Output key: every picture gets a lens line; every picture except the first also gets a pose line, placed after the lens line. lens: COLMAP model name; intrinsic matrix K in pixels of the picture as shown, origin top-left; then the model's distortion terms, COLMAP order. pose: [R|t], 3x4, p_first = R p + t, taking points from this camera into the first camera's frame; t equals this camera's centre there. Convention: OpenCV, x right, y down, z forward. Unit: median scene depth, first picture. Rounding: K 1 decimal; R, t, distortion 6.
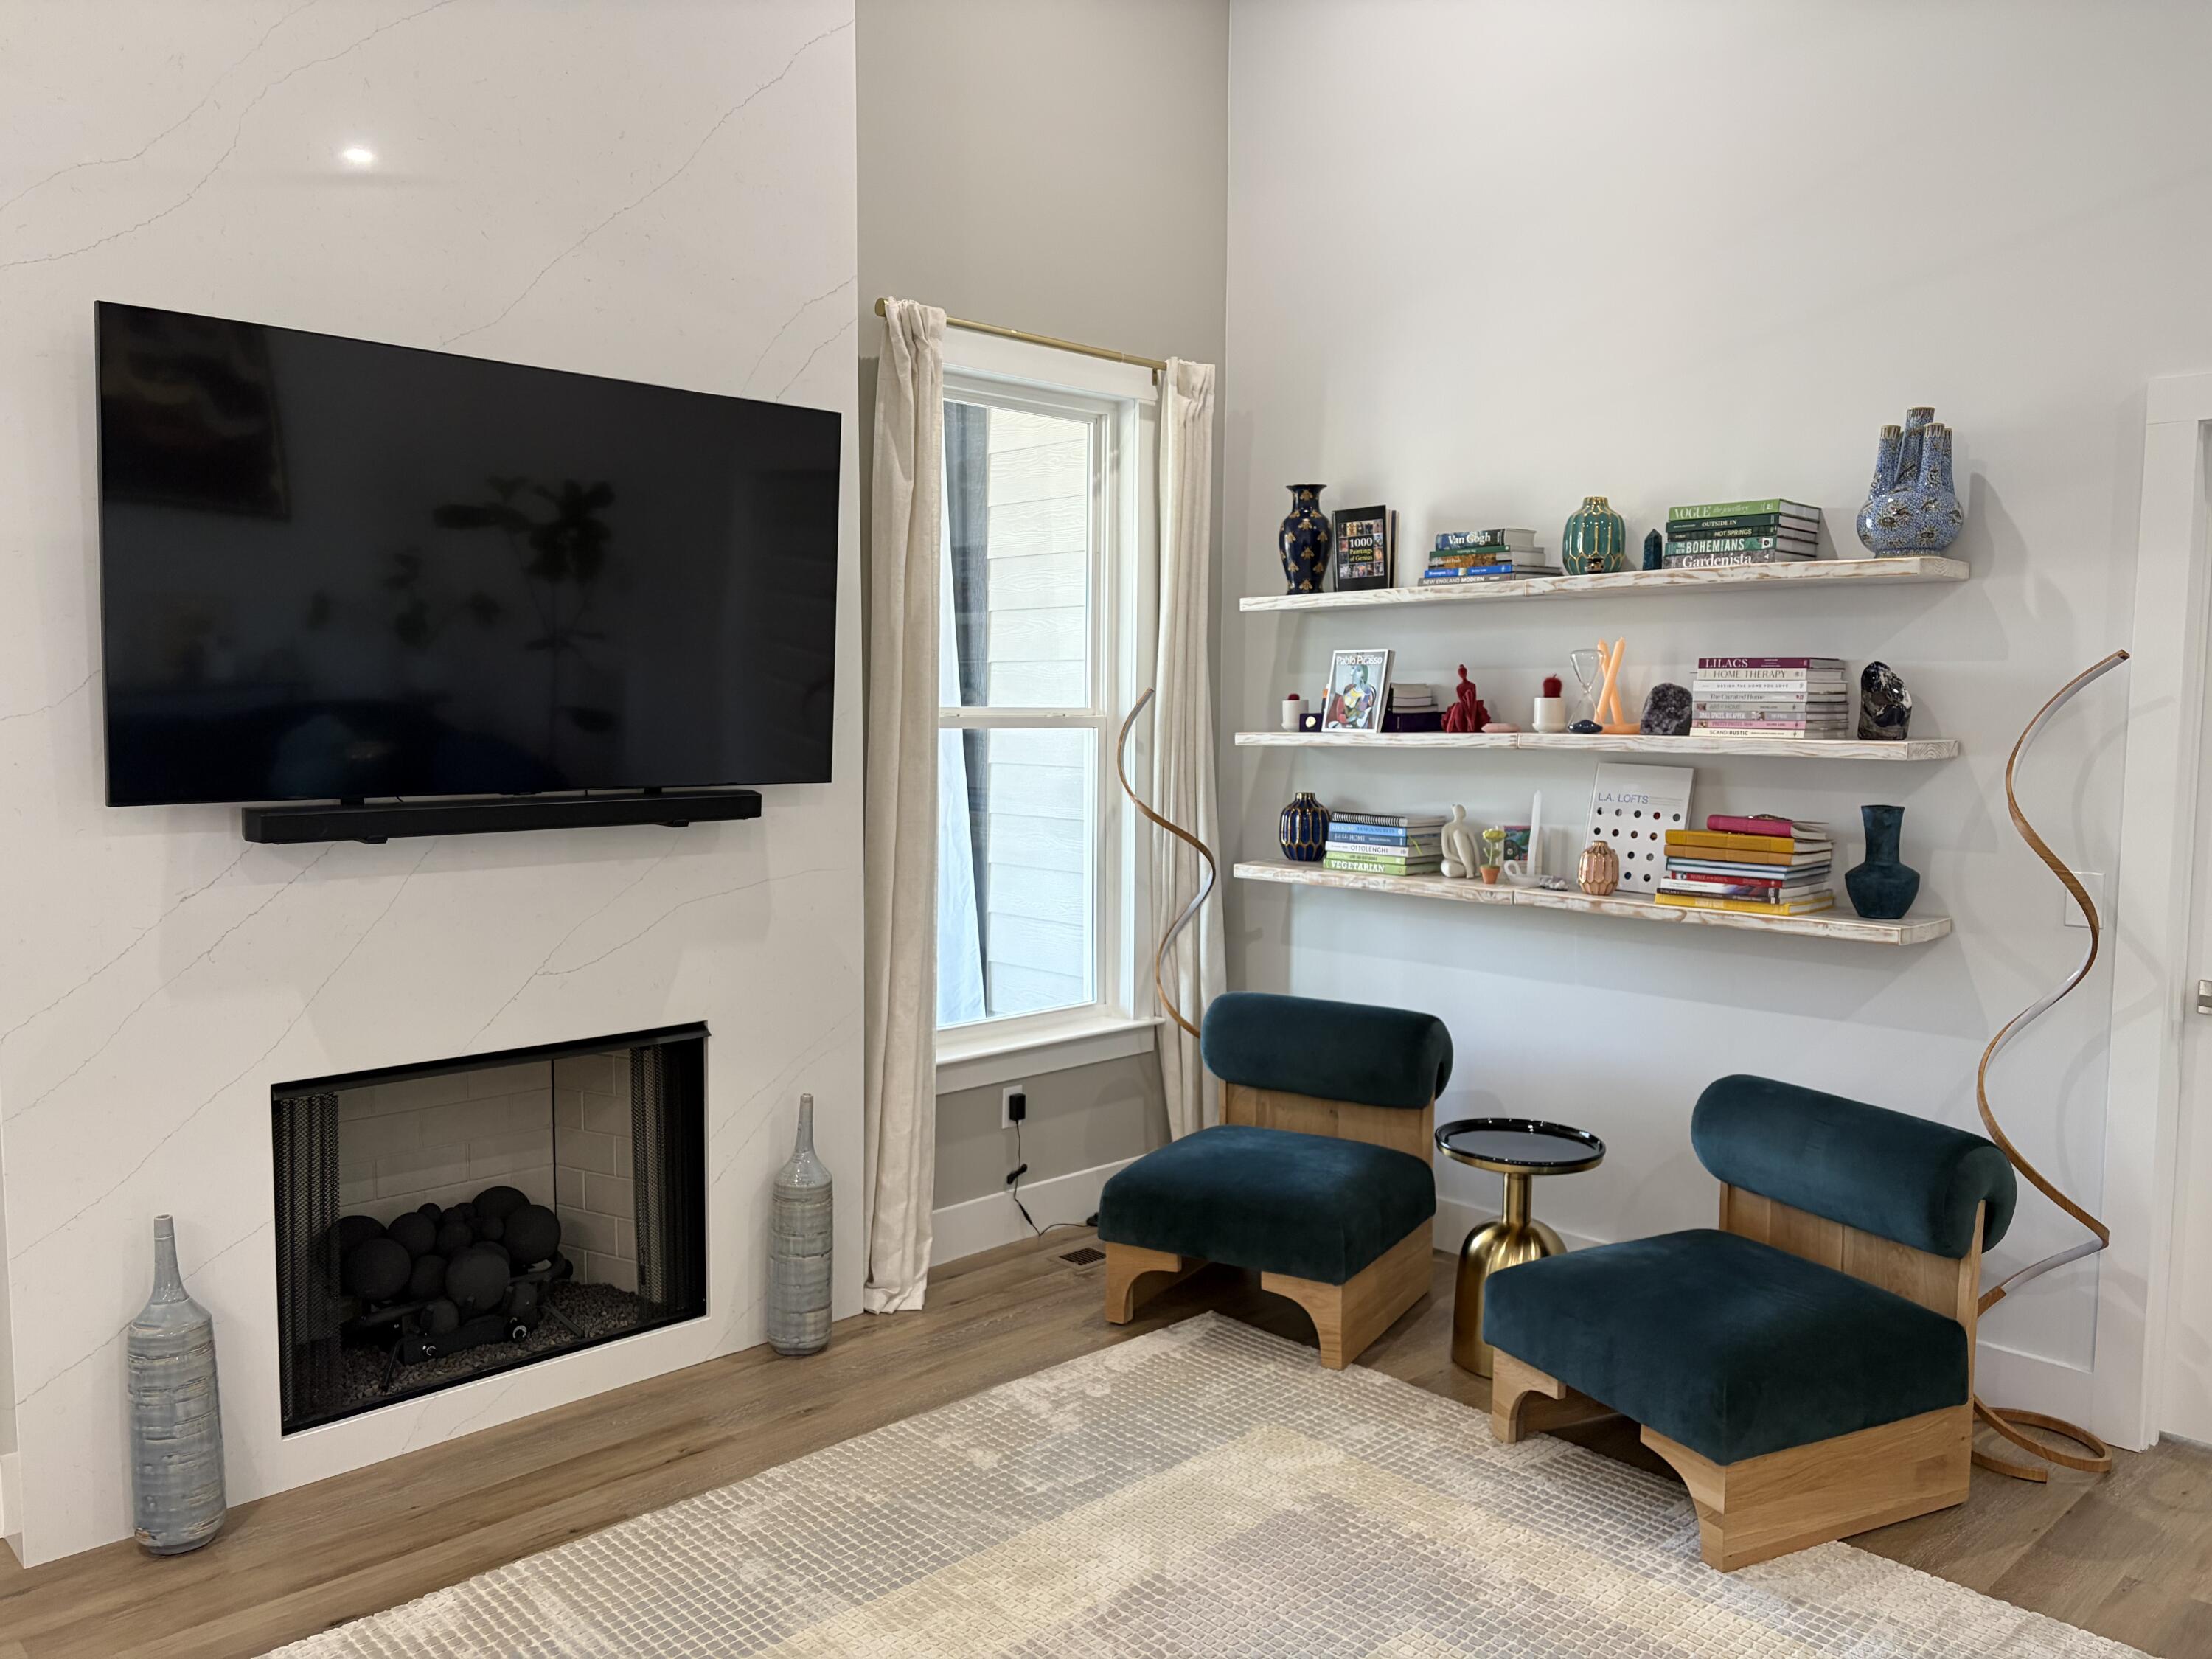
lens RADIAL K [[1701.8, 0, 1096.8], [0, 1701.8, 830.6], [0, 0, 1]] dist [0.053657, -0.050567]
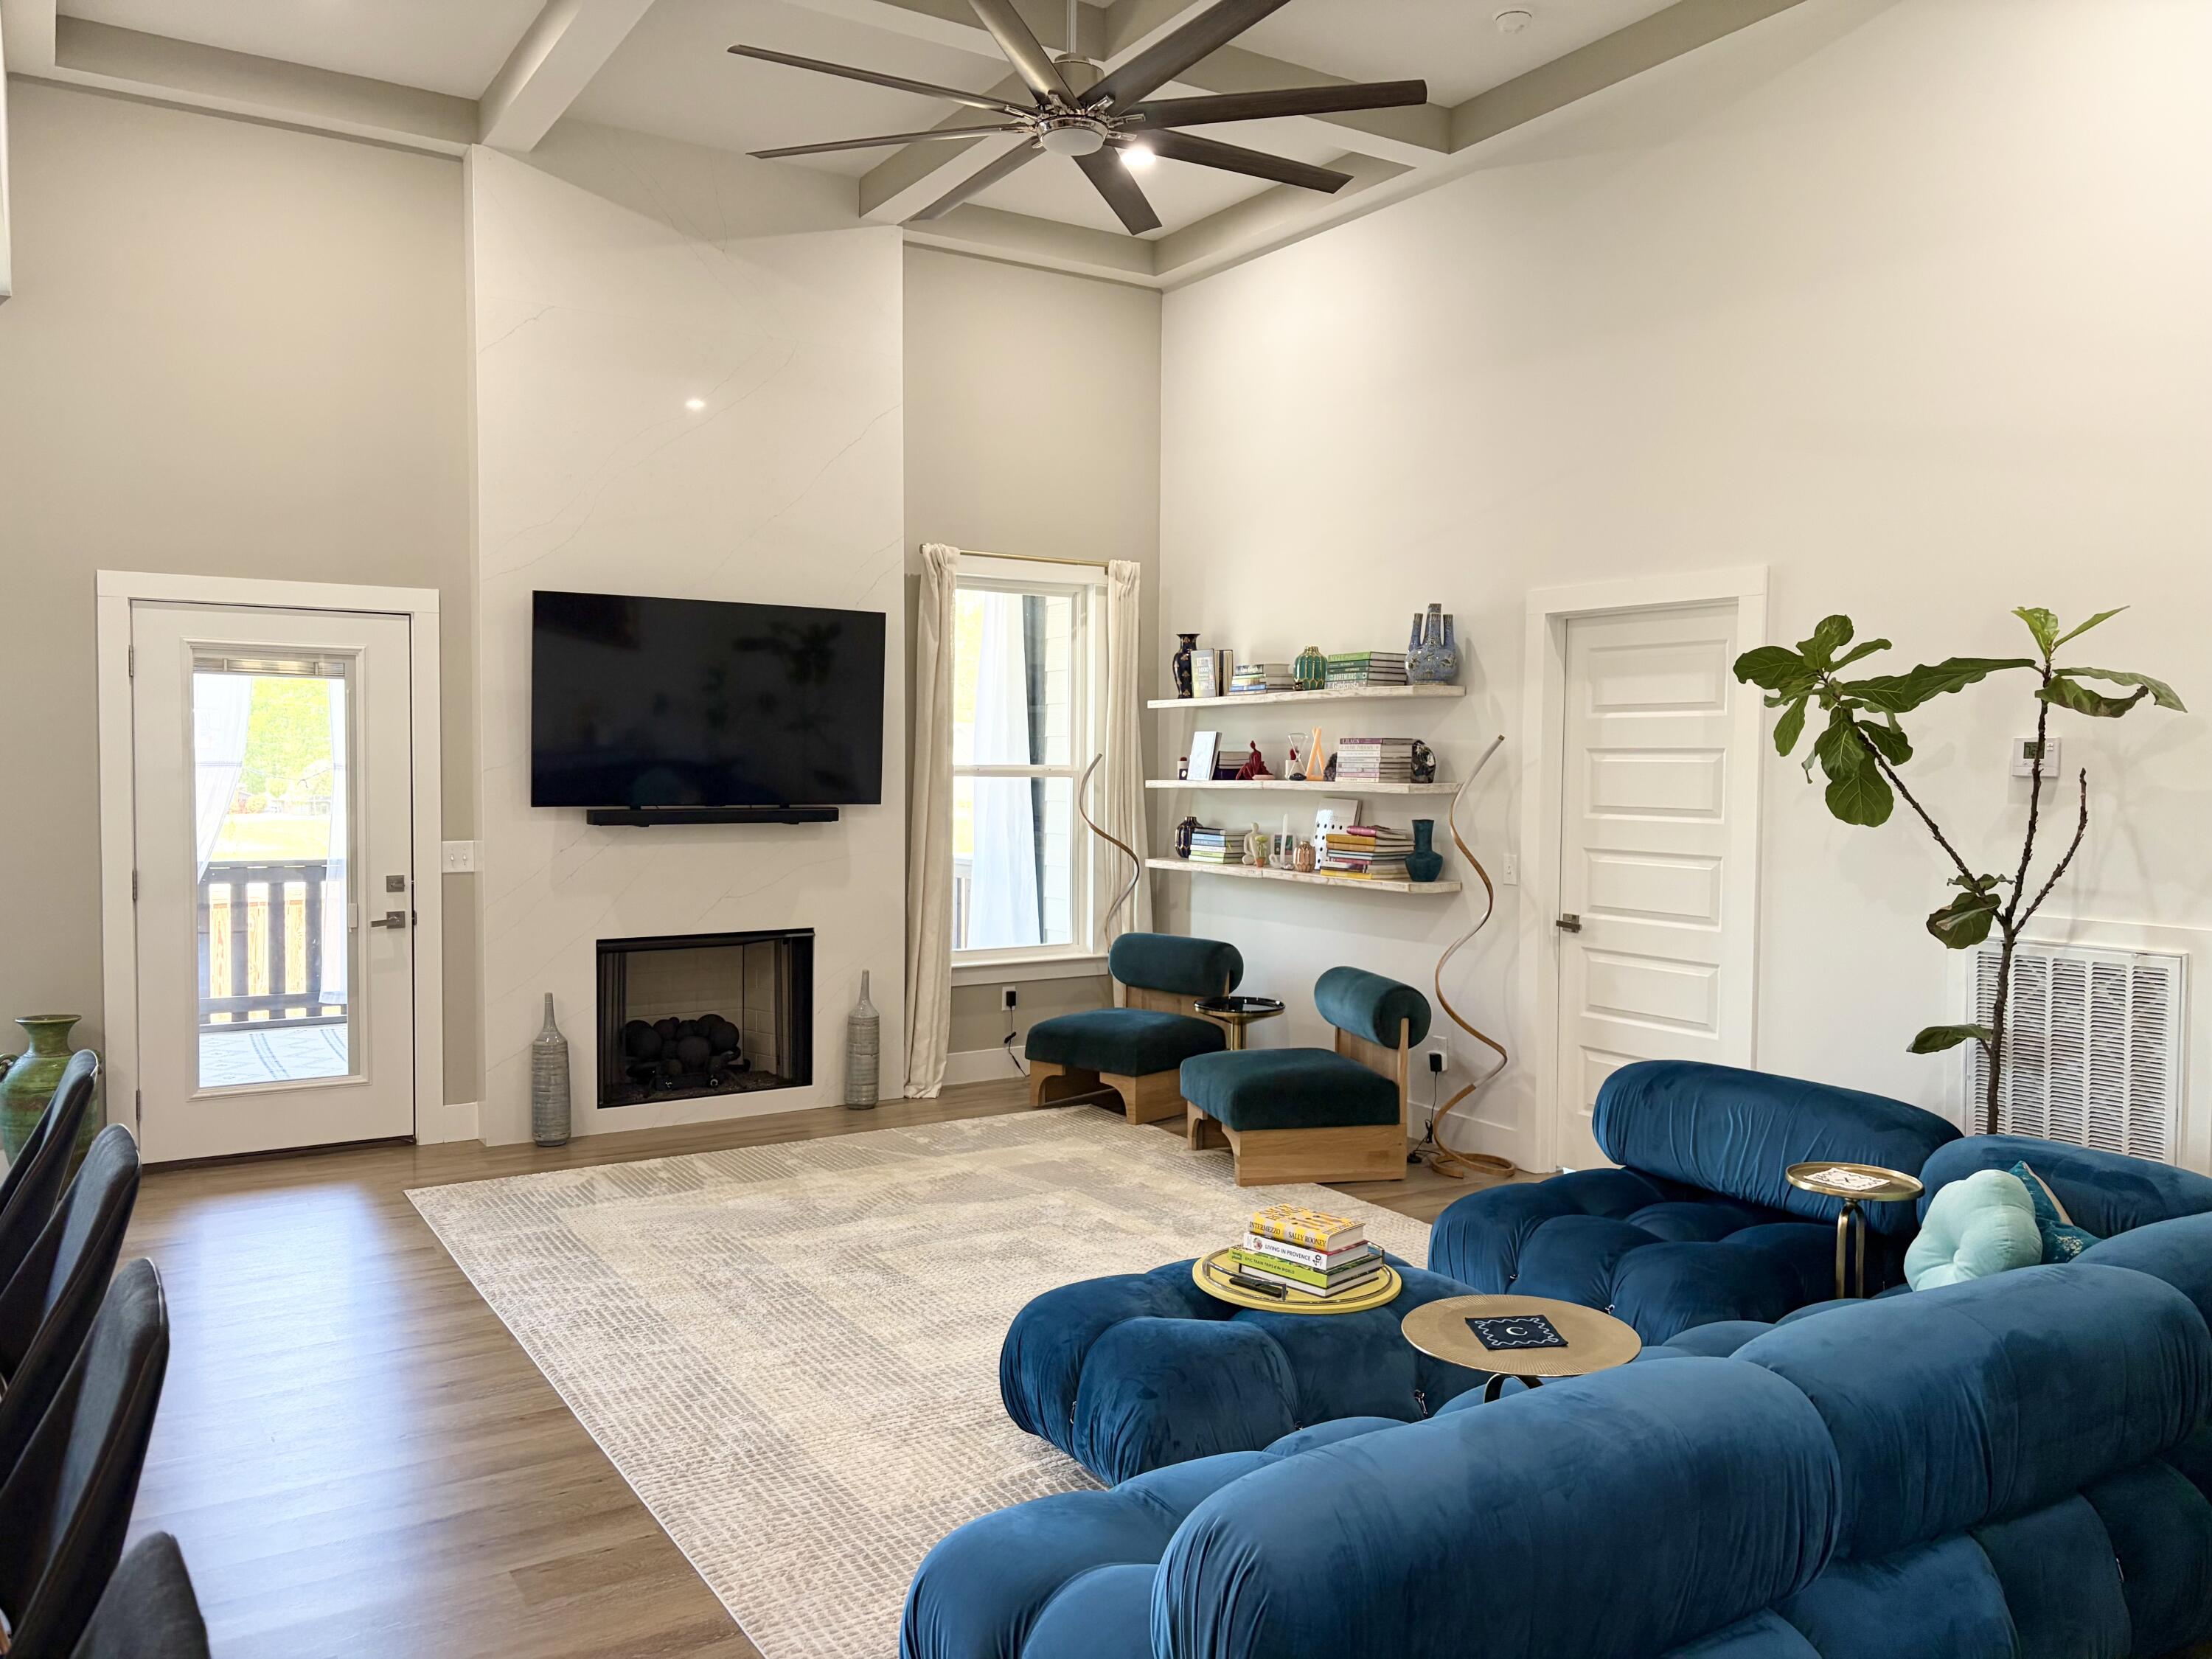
lens RADIAL K [[1701.8, 0, 1111.1], [0, 1701.8, 822.0], [0, 0, 1]] dist [0.053657, -0.050567]
pose [[0.979549, 0.008030, -0.201045, 0.469619], [-0.016387, 0.999068, -0.039940, 0.062092], [0.200537, 0.042417, 0.978767, -0.787455]]
